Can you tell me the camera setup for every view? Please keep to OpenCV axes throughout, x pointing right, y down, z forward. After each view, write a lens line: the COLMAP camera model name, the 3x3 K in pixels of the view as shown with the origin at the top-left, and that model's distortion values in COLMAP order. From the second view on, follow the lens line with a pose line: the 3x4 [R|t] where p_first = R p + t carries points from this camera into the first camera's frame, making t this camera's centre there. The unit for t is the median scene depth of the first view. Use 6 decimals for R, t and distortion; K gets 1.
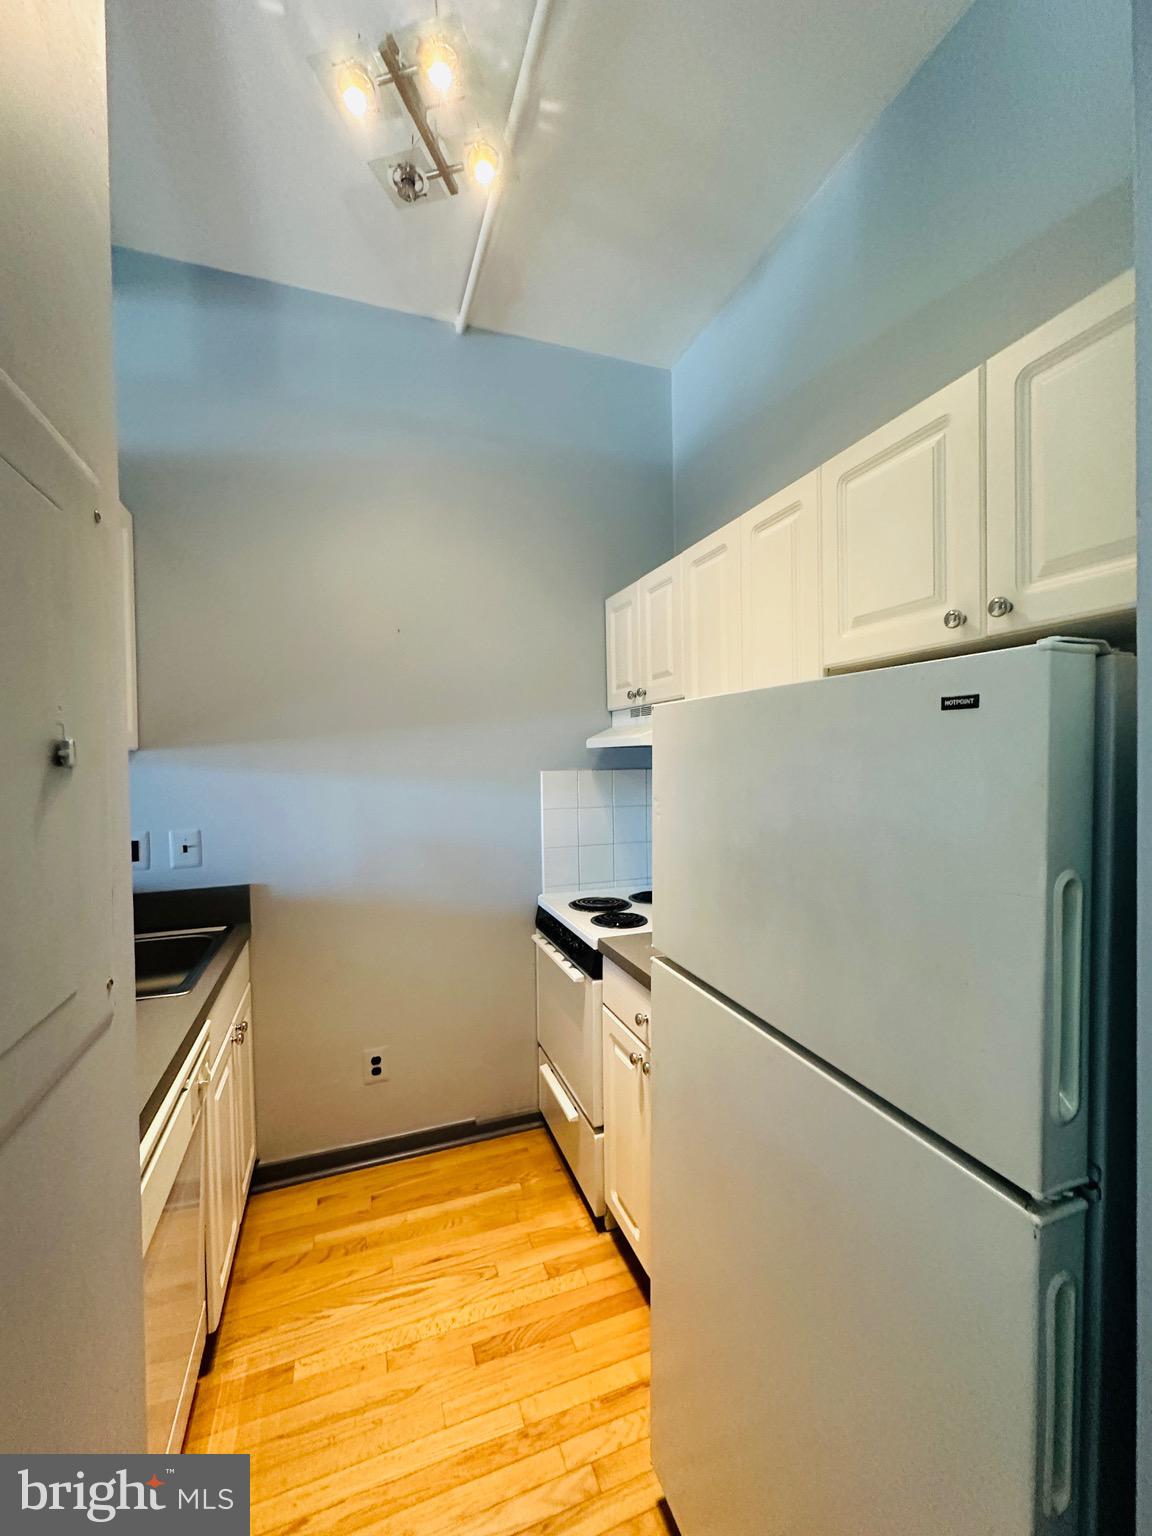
lens RADIAL K [[612.8, 0, 578.8], [0, 612.8, 767.1], [0, 0, 1]] dist [-0.003915, 0.000885]
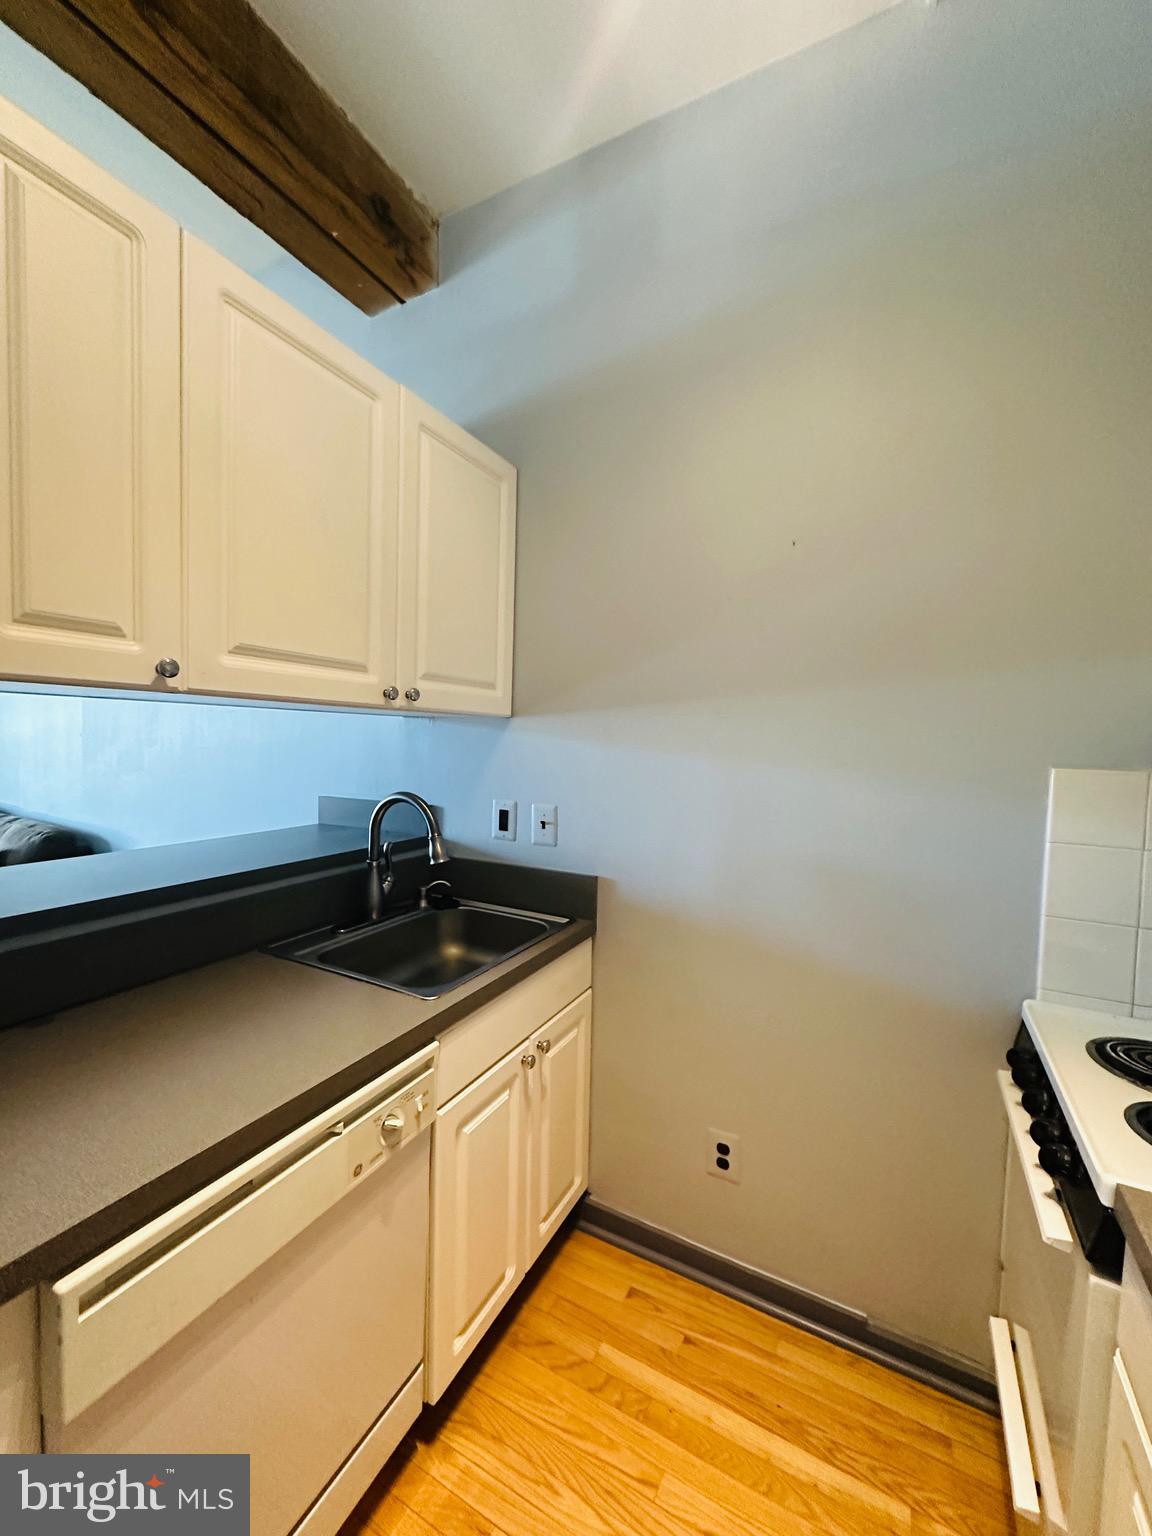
lens RADIAL K [[612.8, 0, 575.8], [0, 612.8, 767.5], [0, 0, 1]] dist [-0.003915, 0.000885]
pose [[0.663263, 0.065726, -0.745495, 0.071764], [-0.048700, 0.997815, 0.044644, 0.003428], [0.746801, 0.006695, 0.665014, 0.422641]]
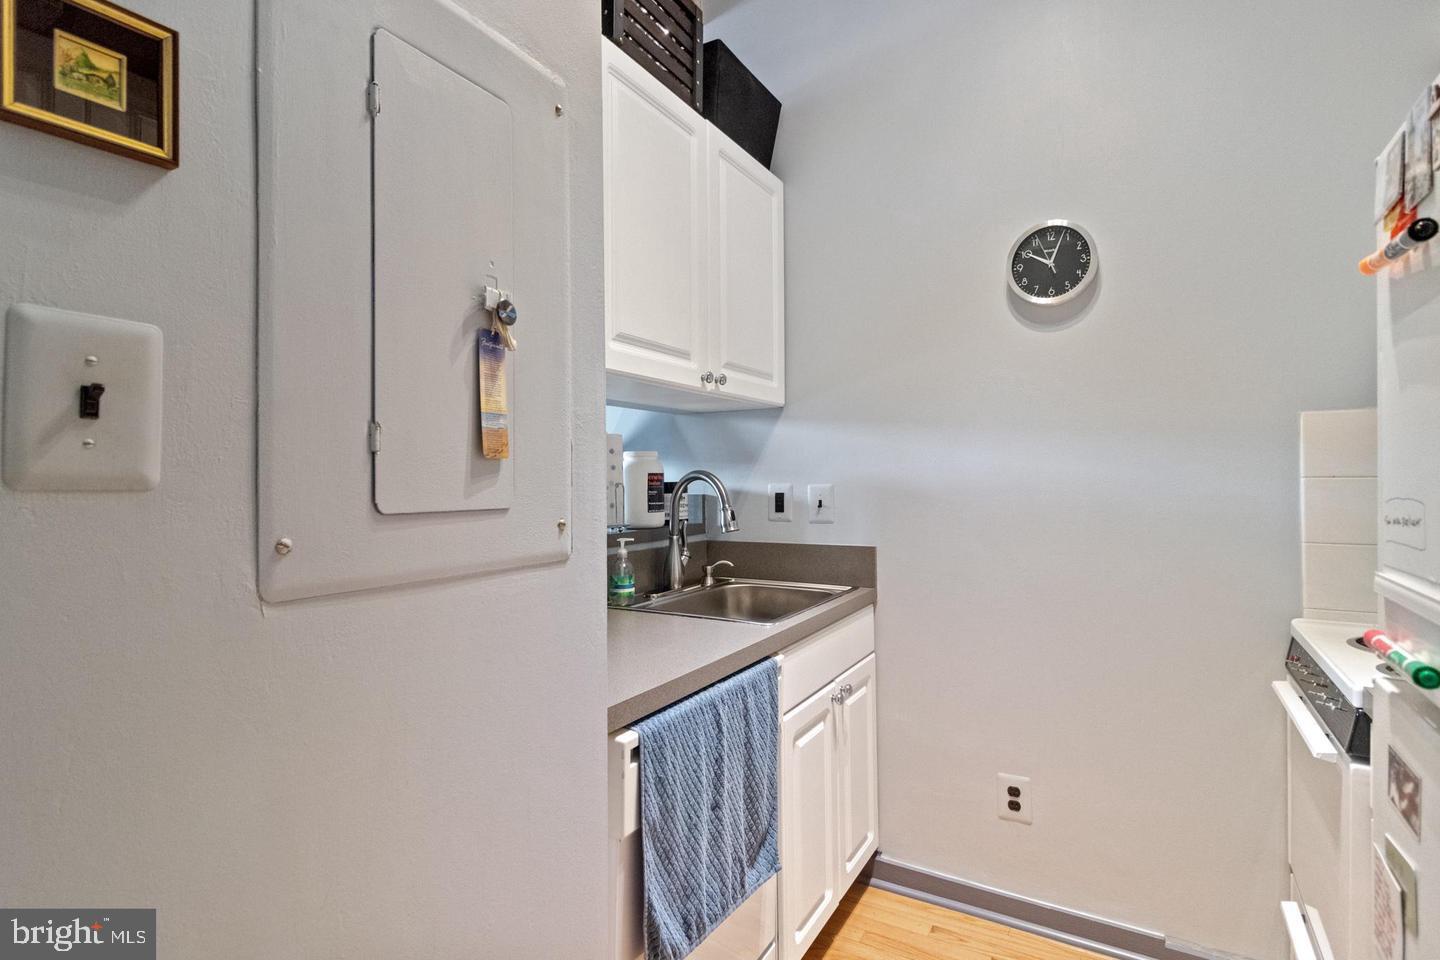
lens RADIAL K [[714.2, 0, 710.2], [0, 714.2, 474.9], [0, 0, 1]] dist [-0.001880, 0.000795]
pose [[0.621608, 0.003106, -0.783322, 0.152916], [-0.013536, 0.999885, -0.006776, 0.097046], [0.783211, 0.014815, 0.621579, 0.140608]]
